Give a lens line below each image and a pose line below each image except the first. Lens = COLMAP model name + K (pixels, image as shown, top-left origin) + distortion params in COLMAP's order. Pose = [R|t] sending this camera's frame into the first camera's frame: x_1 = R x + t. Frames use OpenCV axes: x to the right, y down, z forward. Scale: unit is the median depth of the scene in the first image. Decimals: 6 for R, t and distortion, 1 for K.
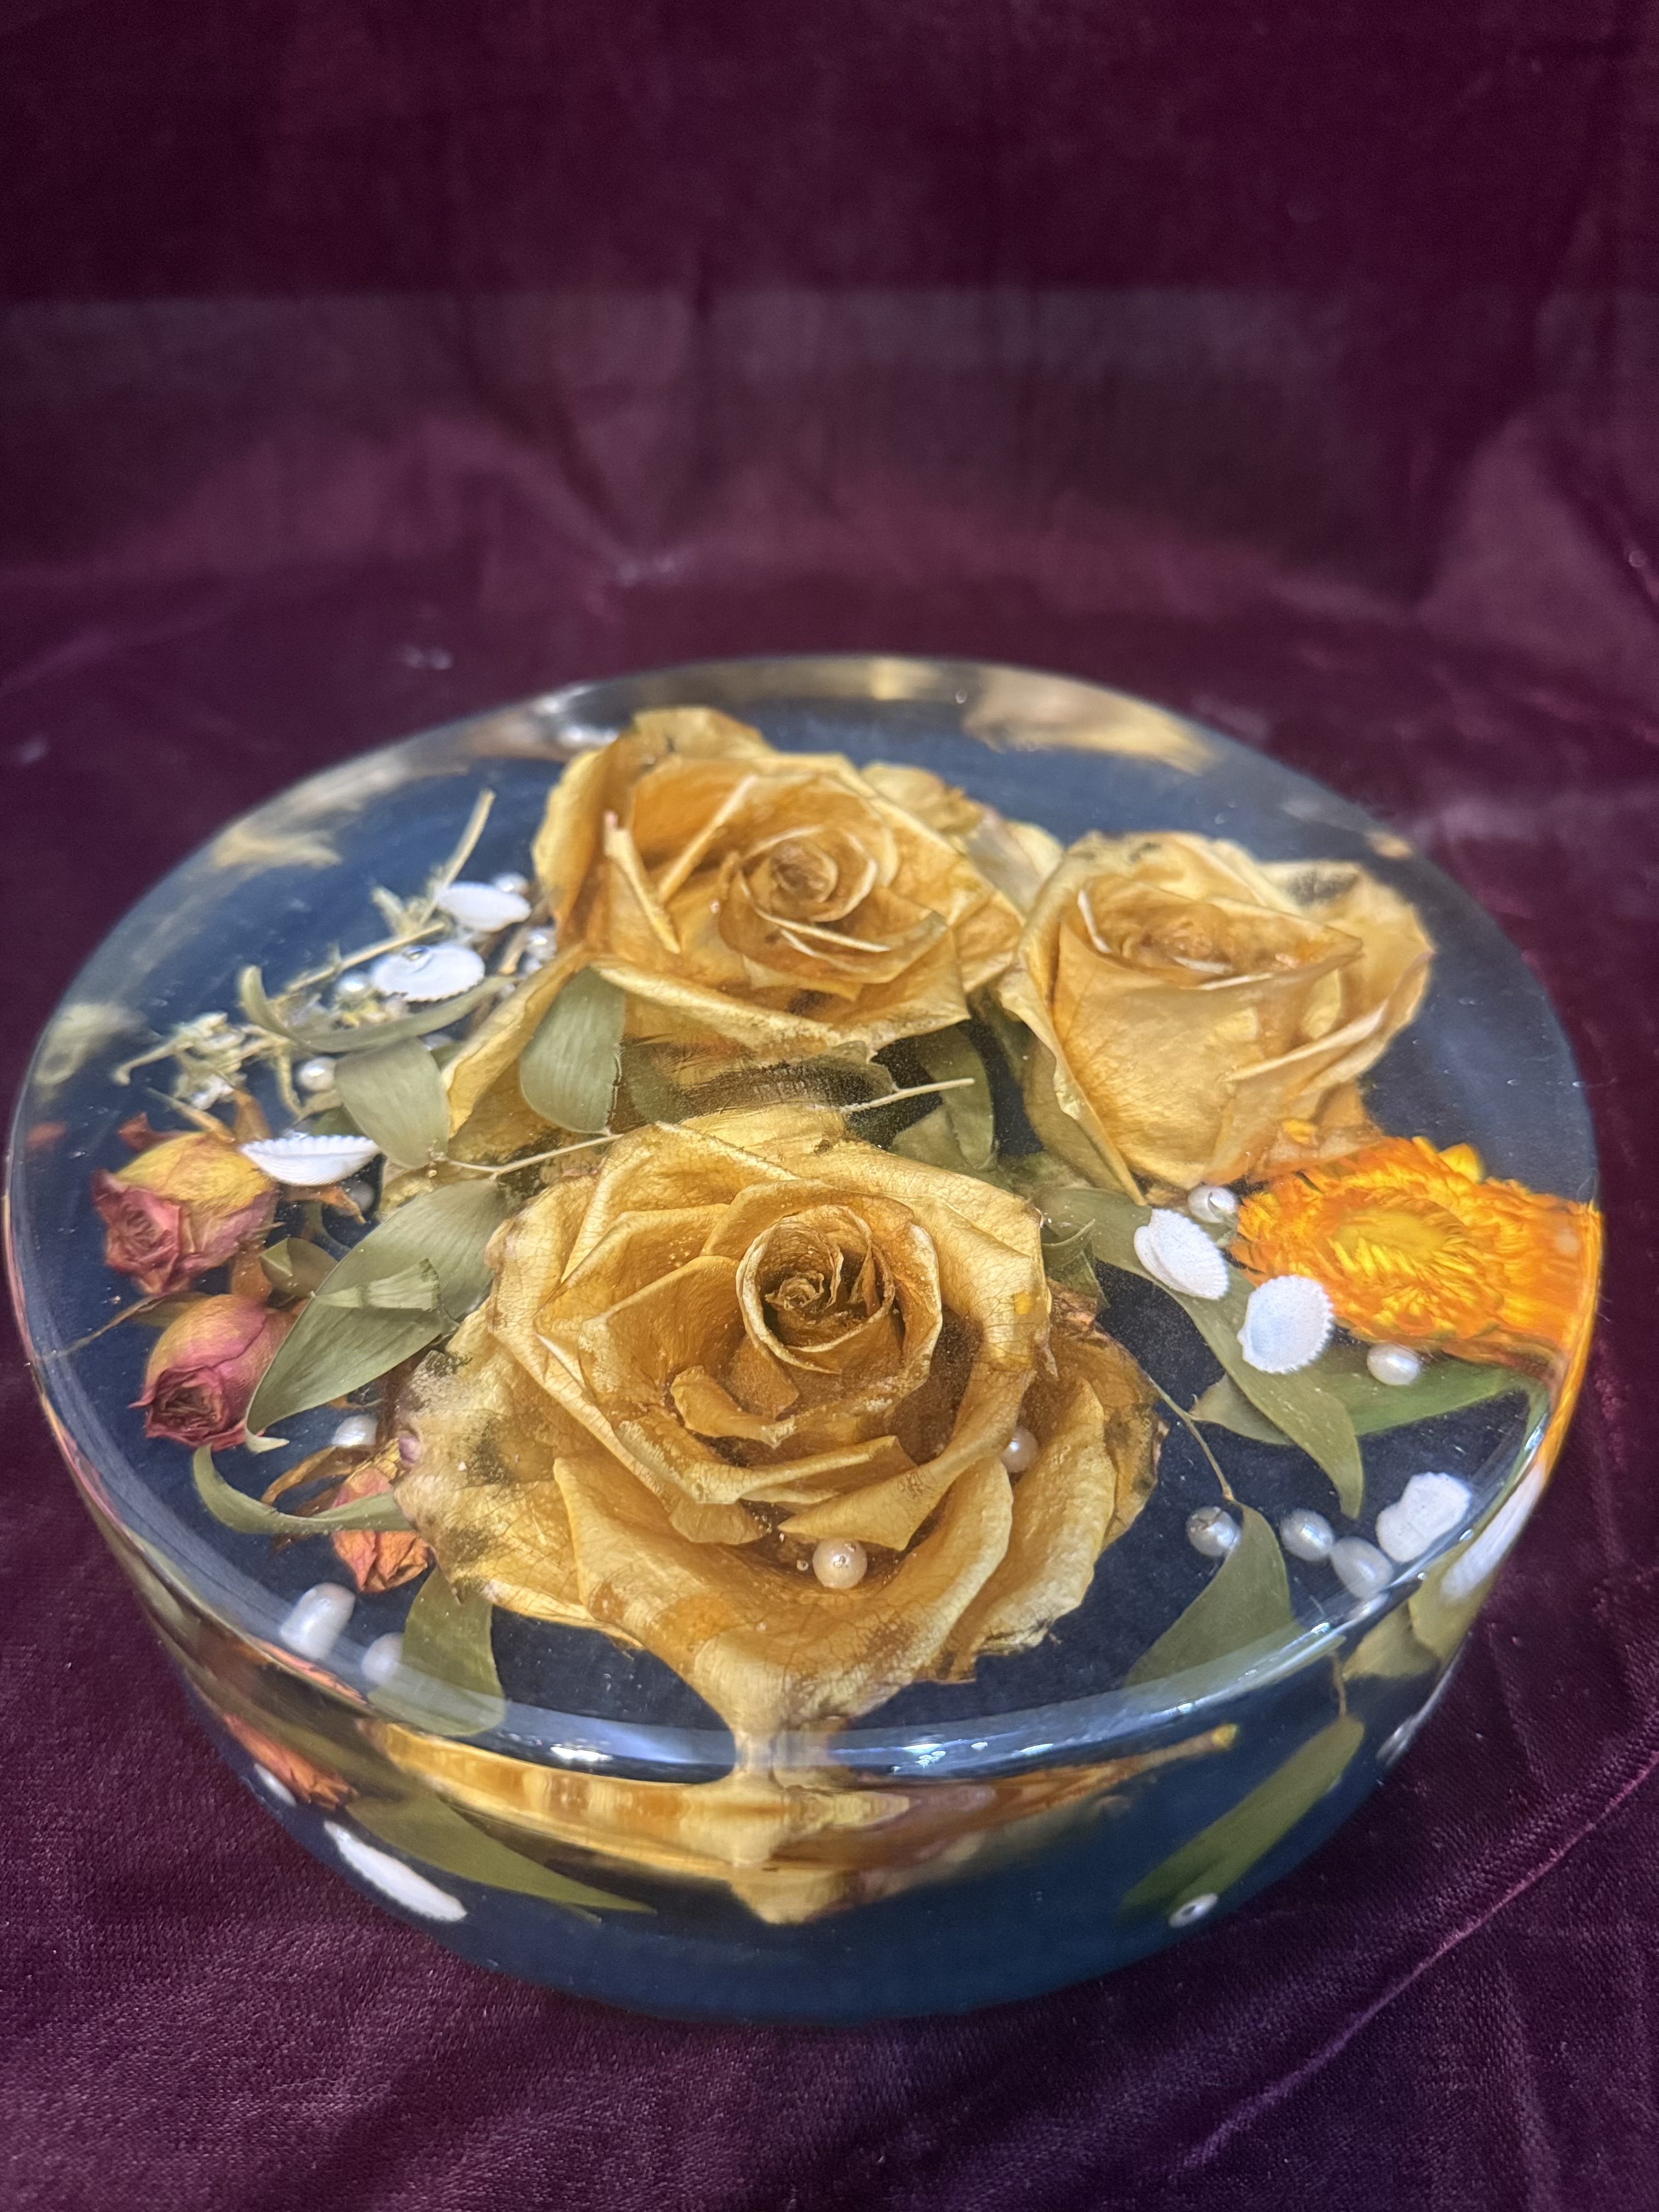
lens RADIAL K [[1645.3, 0, 827.2], [0, 1645.3, 1121.7], [0, 0, 1]] dist [0.095311, -0.227062]
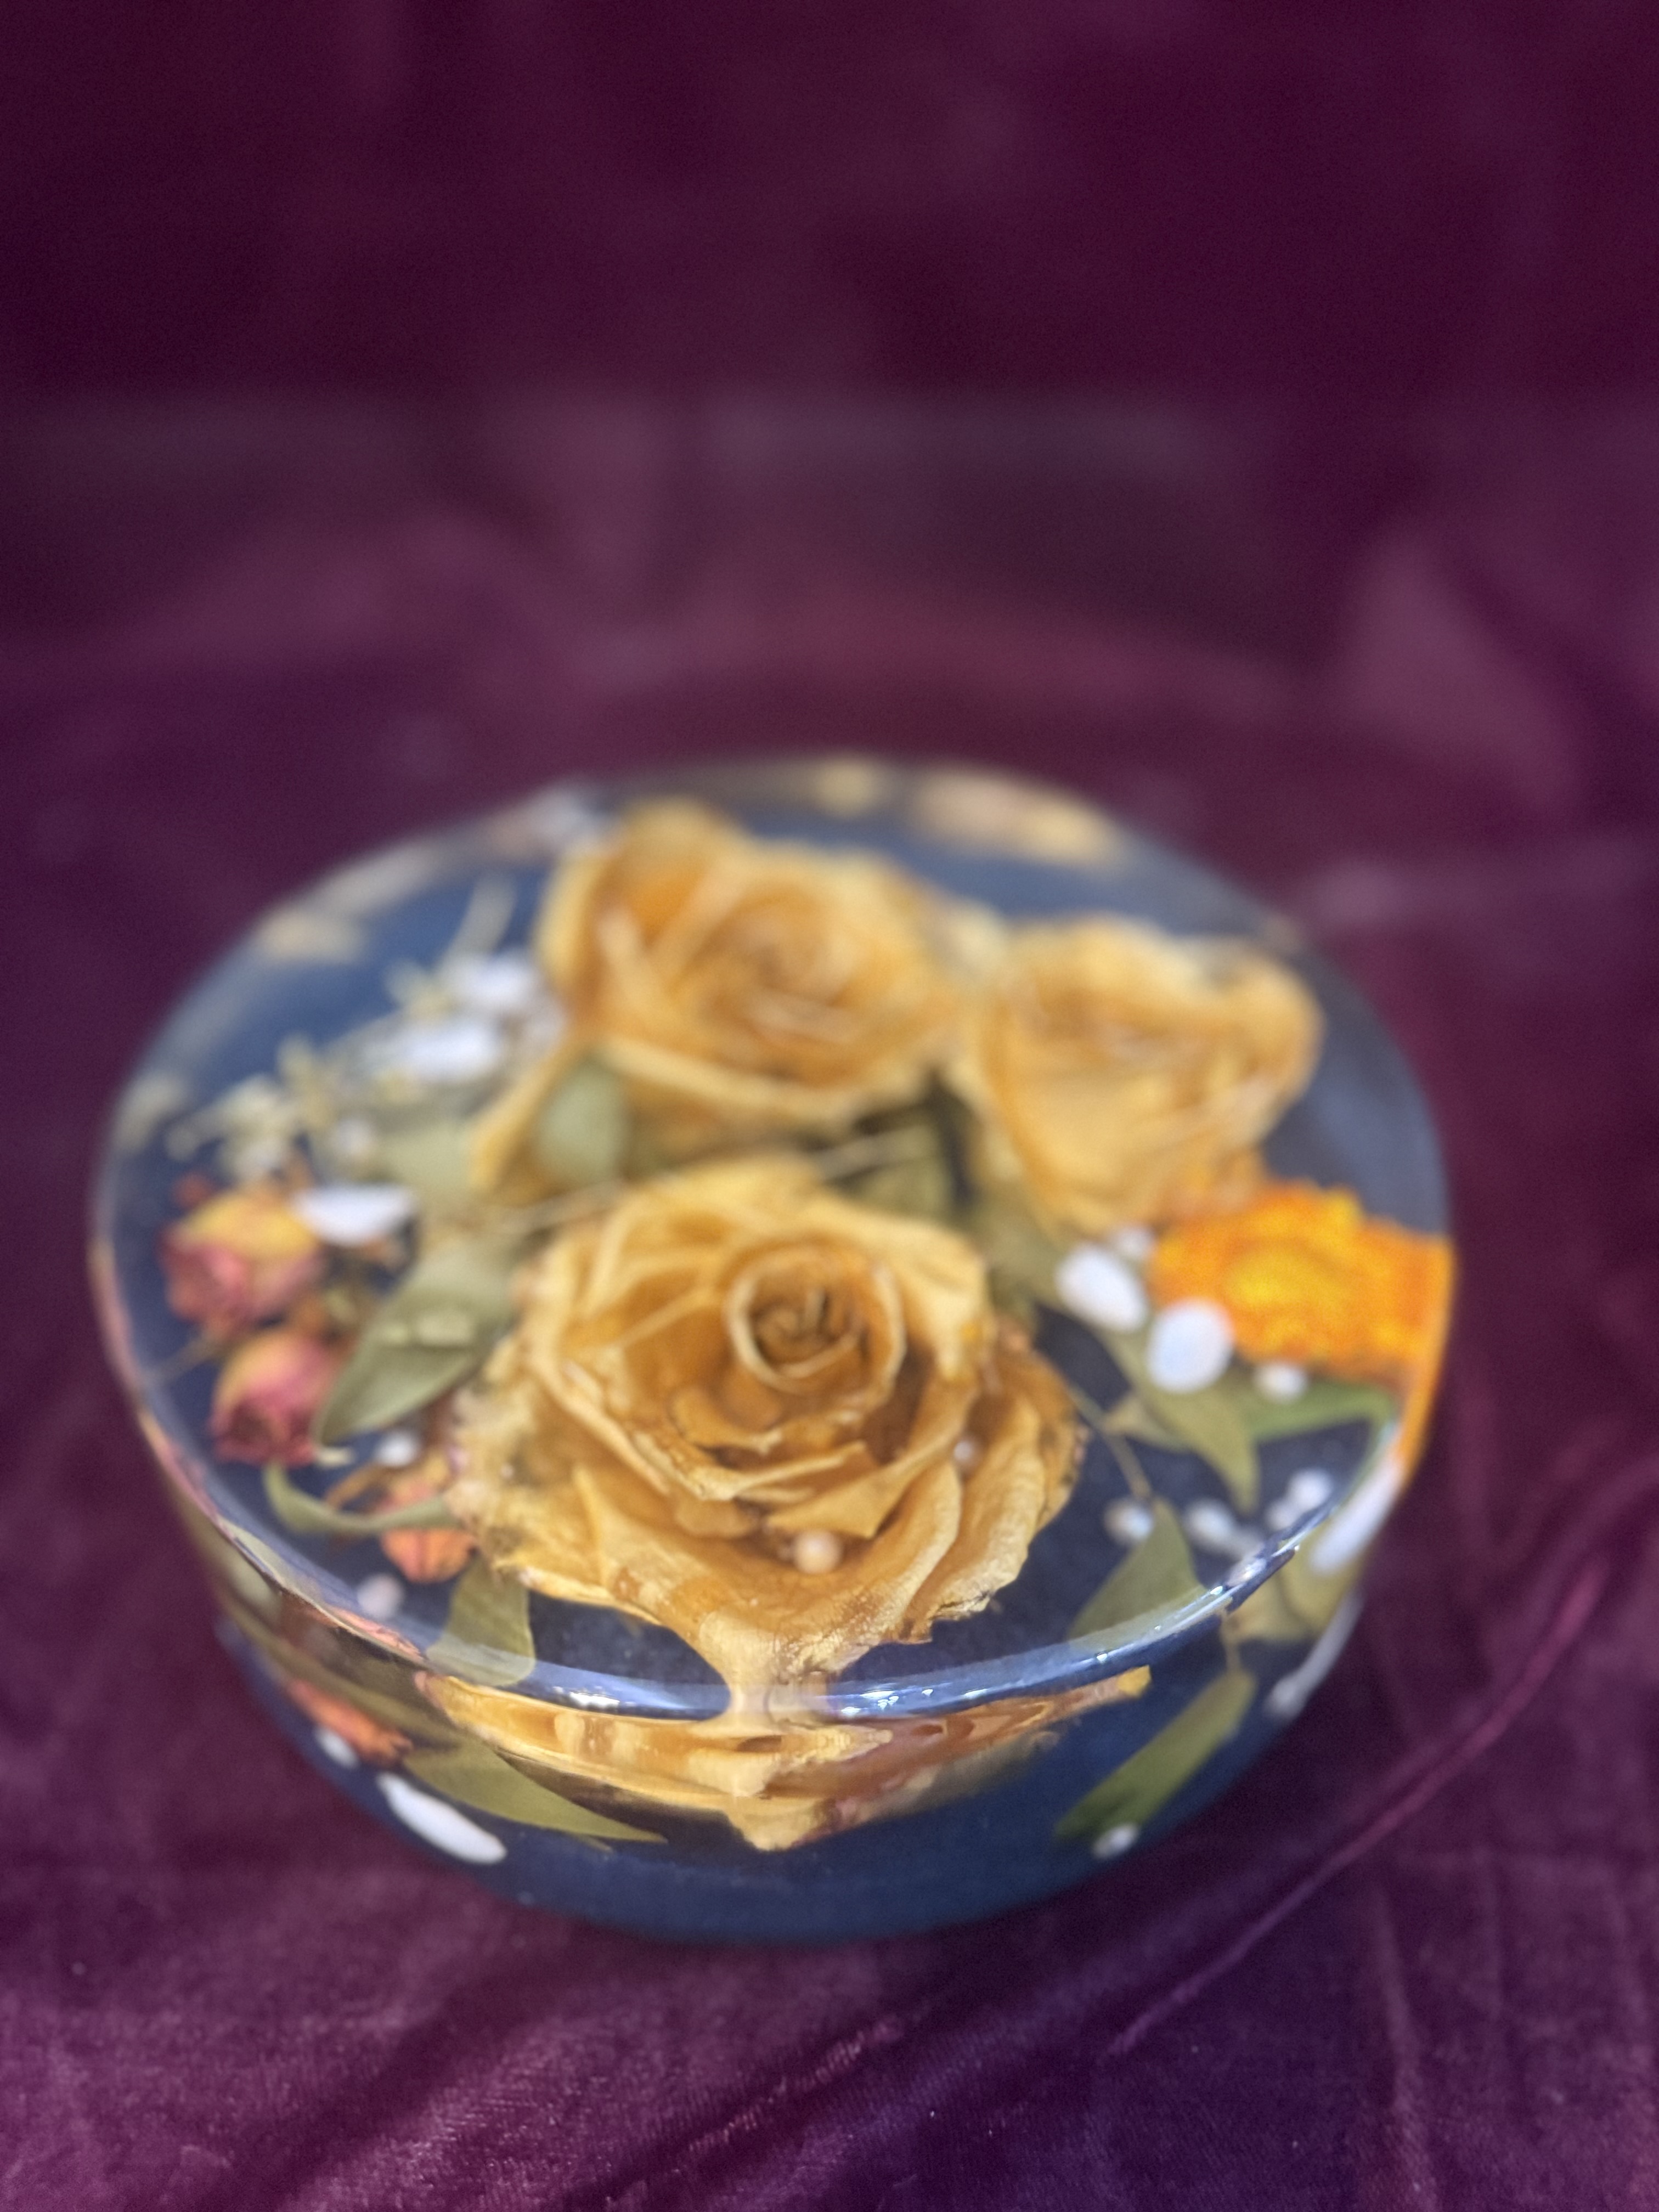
lens RADIAL K [[1645.3, 0, 827.2], [0, 1645.3, 1121.7], [0, 0, 1]] dist [0.095311, -0.227062]
pose [[0.999594, -0.005994, 0.027854, -0.016875], [0.006598, 0.999744, -0.021642, -0.017332], [-0.027718, 0.021817, 0.999378, -0.201874]]
